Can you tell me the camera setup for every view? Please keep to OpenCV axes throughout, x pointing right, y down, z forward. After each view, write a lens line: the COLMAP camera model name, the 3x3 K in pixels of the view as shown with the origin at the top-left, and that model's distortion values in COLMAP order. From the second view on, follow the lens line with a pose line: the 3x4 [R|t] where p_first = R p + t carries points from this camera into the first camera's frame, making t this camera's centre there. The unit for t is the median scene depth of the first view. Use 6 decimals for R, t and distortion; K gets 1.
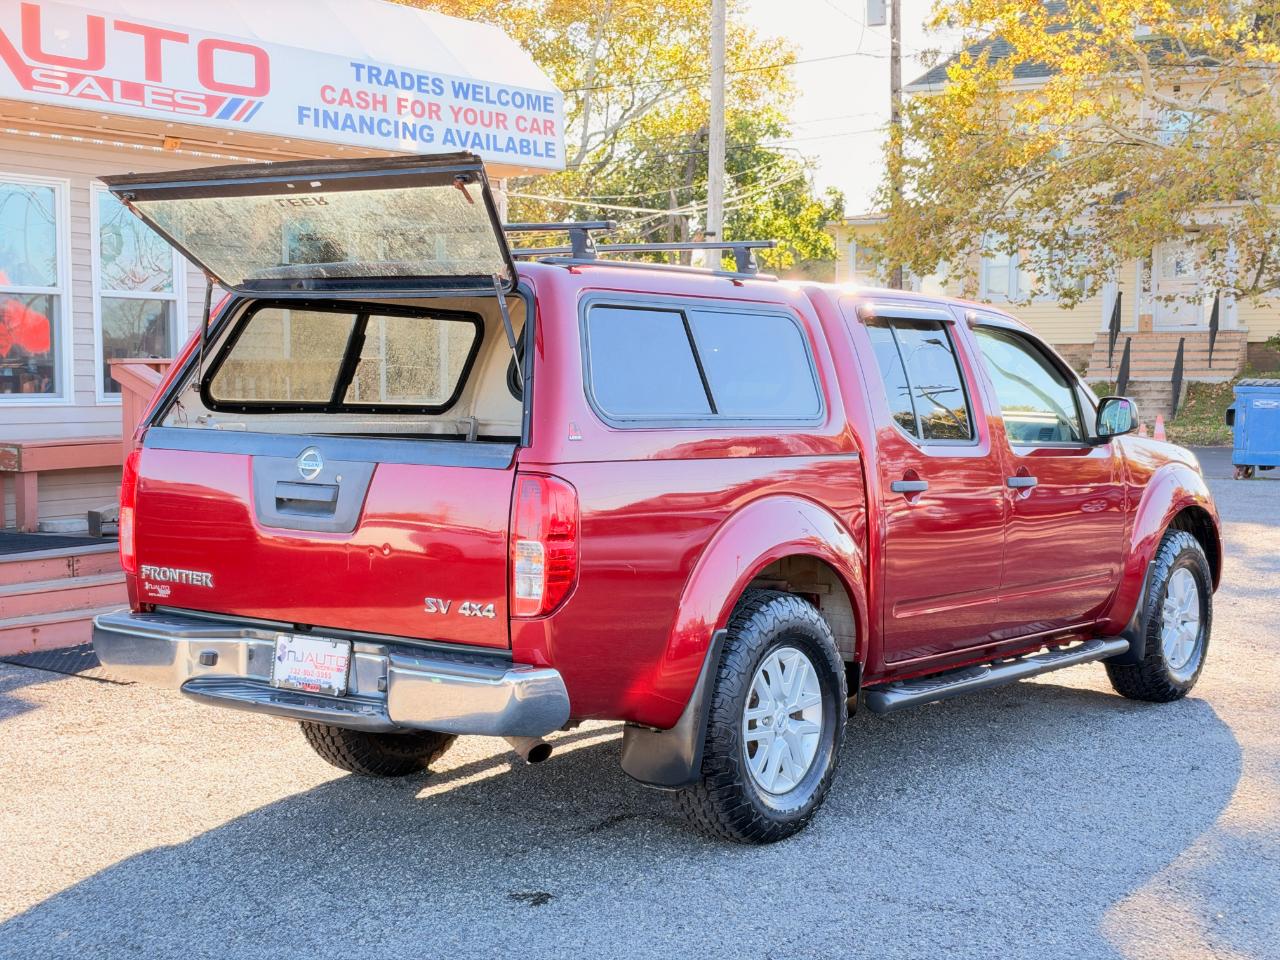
lens RADIAL K [[1811.8, 0, 640.0], [0, 1811.8, 480.0], [0, 0, 1]] dist [0.280107, -0.748822]
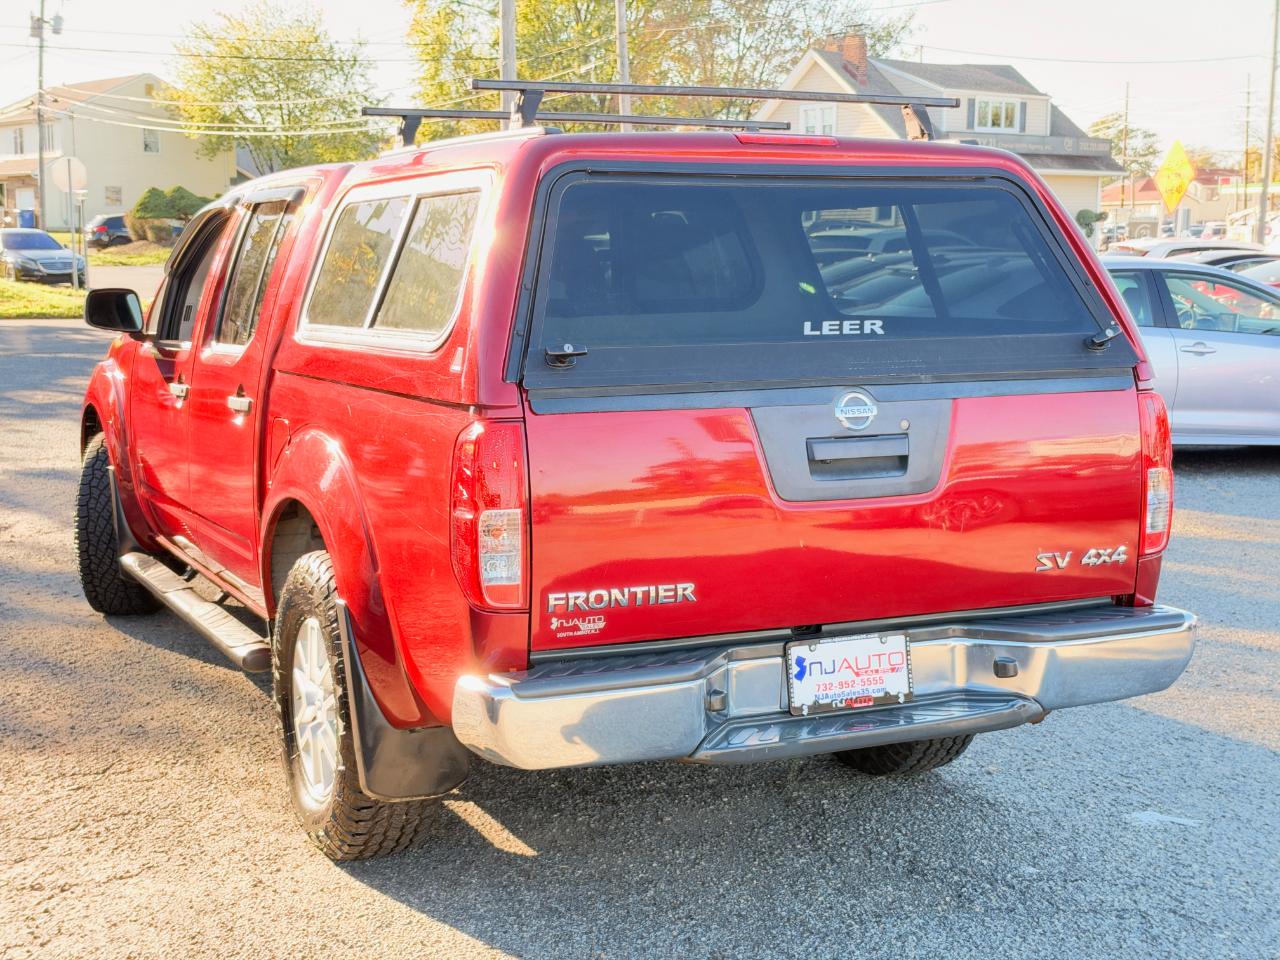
lens RADIAL K [[1811.8, 0, 640.0], [0, 1811.8, 480.0], [0, 0, 1]] dist [0.280107, -0.748822]
pose [[0.463531, -0.122372, 0.877590, -0.379236], [0.059557, 0.992481, 0.106935, -0.028145], [-0.884077, 0.002699, 0.467333, 0.313092]]
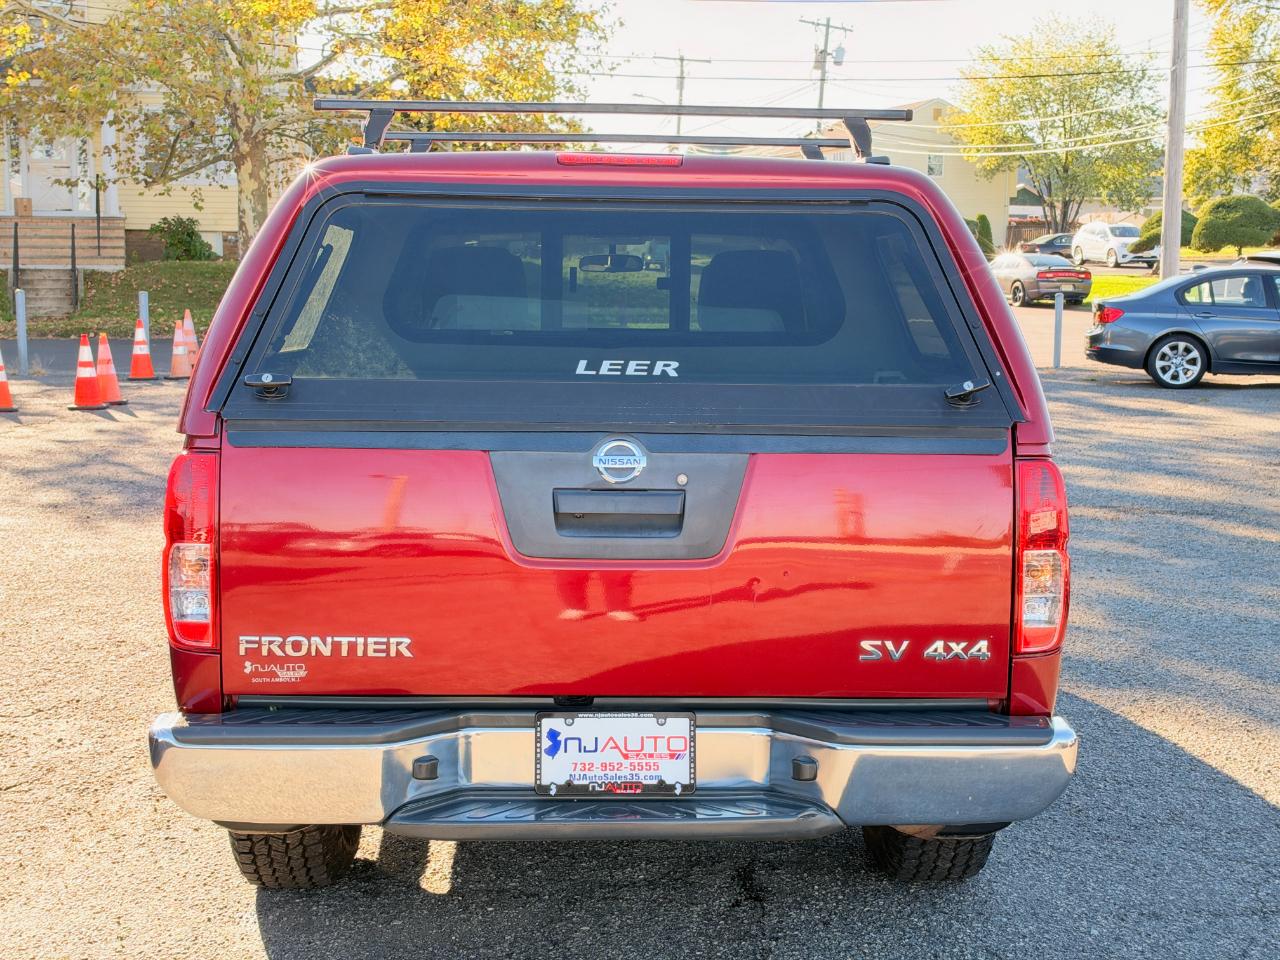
lens RADIAL K [[1811.8, 0, 640.0], [0, 1811.8, 480.0], [0, 0, 1]] dist [0.280107, -0.748822]
pose [[0.790836, -0.076560, 0.607221, -0.249289], [0.038350, 0.996394, 0.075682, -0.022208], [-0.610826, -0.036565, 0.790920, 0.200799]]
